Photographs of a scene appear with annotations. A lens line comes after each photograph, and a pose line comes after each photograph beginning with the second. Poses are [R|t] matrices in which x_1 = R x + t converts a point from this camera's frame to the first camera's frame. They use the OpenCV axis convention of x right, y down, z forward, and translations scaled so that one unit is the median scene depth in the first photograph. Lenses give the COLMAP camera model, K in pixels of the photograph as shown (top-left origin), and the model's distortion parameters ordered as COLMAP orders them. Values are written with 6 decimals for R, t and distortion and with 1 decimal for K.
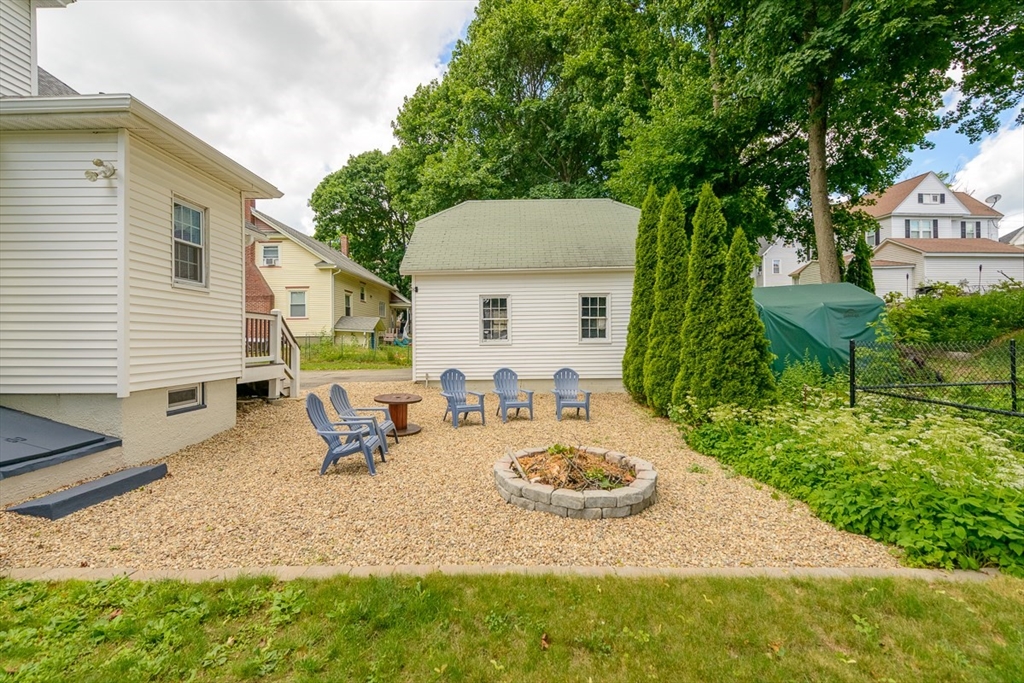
lens RADIAL K [[453.0, 0, 504.5], [0, 453.0, 336.9], [0, 0, 1]] dist [0.009056, -0.000189]
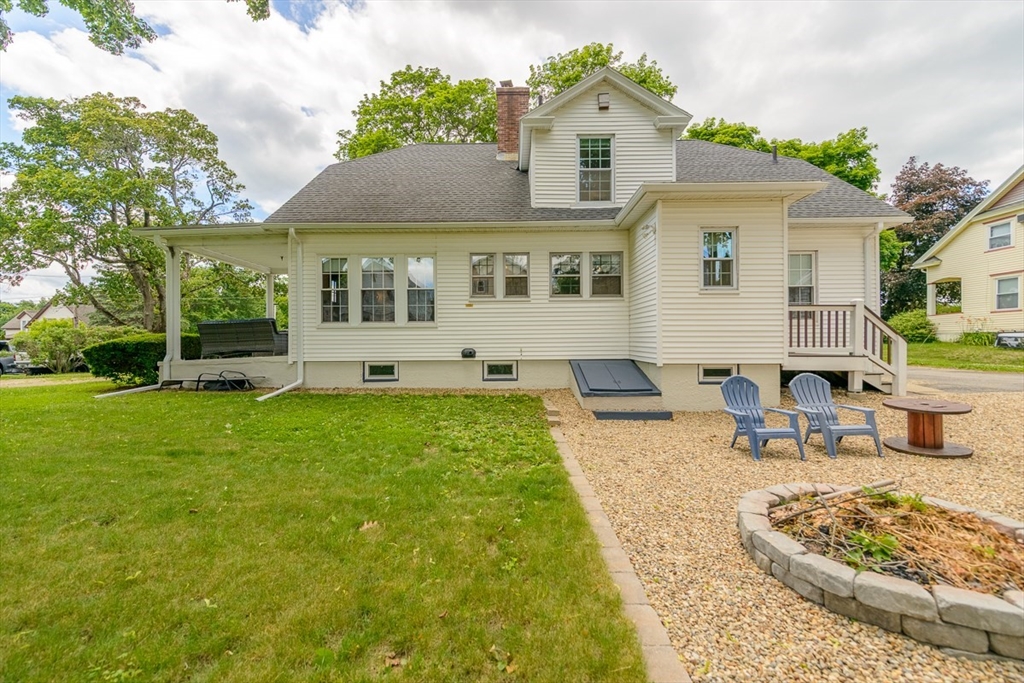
lens RADIAL K [[411.3, 0, 510.1], [0, 411.3, 344.5], [0, 0, 1]] dist [0.000416, -0.000113]
pose [[-0.000748, 0.009430, -0.999955, 0.440791], [0.007681, 0.999926, 0.009424, 0.025342], [0.999970, -0.007674, -0.000820, 0.327549]]
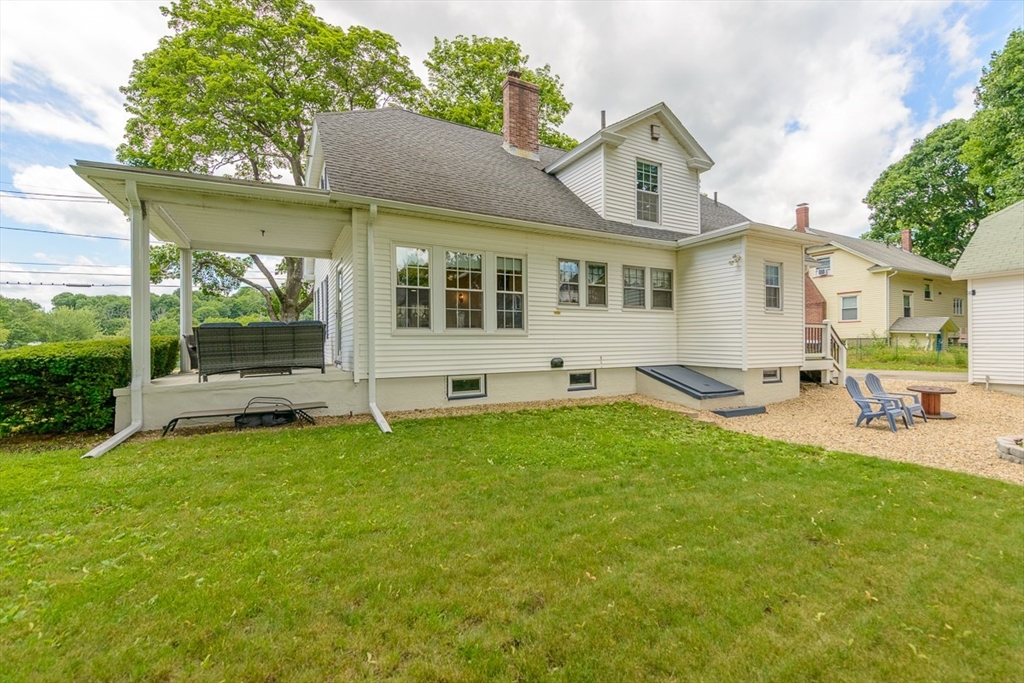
lens RADIAL K [[451.8, 0, 537.3], [0, 451.8, 339.6], [0, 0, 1]] dist [0.009164, 0.000033]
pose [[0.507063, -0.001380, -0.861908, 0.286681], [0.004901, 0.999987, 0.001283, -0.007997], [0.861895, -0.004875, 0.507064, -0.549229]]
